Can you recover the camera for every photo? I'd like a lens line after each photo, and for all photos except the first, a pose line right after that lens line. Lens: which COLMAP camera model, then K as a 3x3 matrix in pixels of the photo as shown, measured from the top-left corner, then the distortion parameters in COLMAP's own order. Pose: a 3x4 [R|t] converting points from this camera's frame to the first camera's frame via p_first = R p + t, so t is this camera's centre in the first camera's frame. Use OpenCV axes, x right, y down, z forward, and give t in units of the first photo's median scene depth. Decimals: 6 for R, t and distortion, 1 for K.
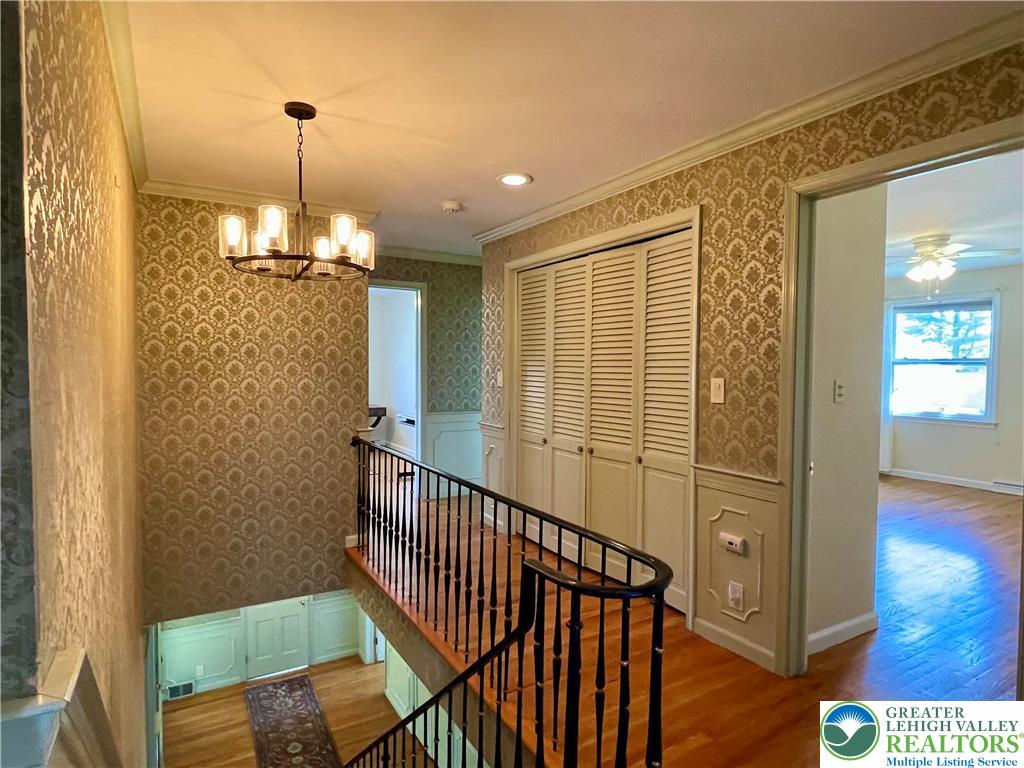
lens RADIAL K [[576.3, 0, 512.0], [0, 576.3, 384.0], [0, 0, 1]] dist [-0.003287, -0.001018]
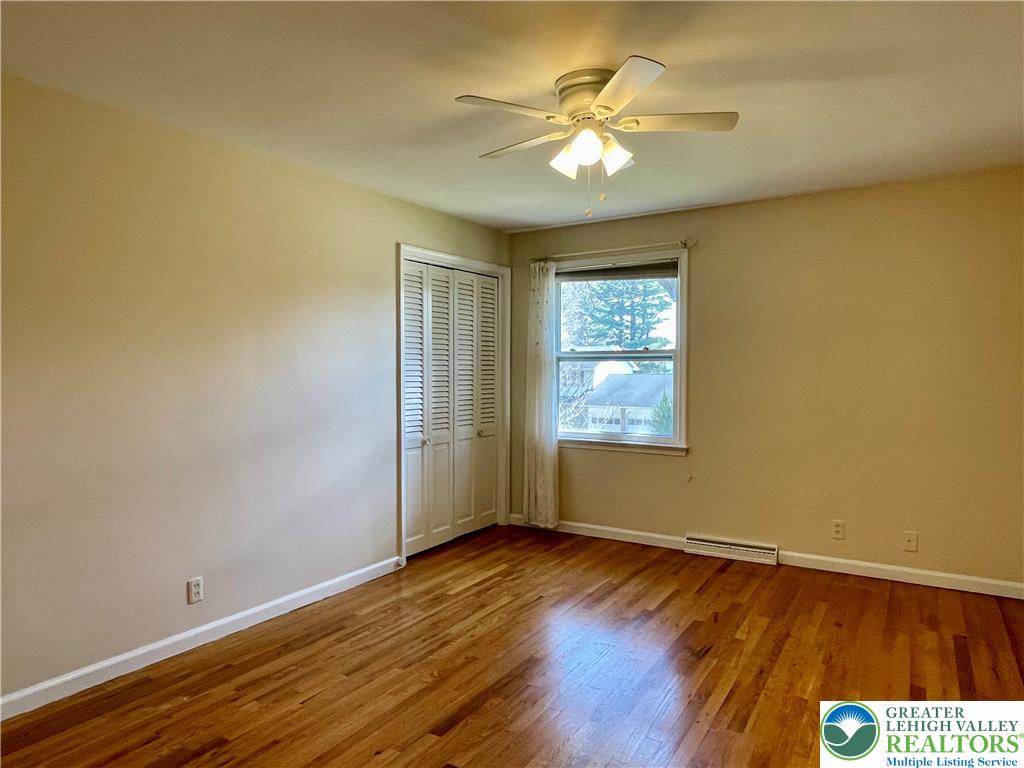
lens RADIAL K [[646.2, 0, 512.0], [0, 646.2, 384.0], [0, 0, 1]] dist [0.003499, 0.001716]
pose [[0.890572, -0.016925, 0.454527, 0.185769], [0.021428, 0.999759, -0.004758, -0.002932], [-0.454337, 0.013977, 0.890720, 0.243550]]
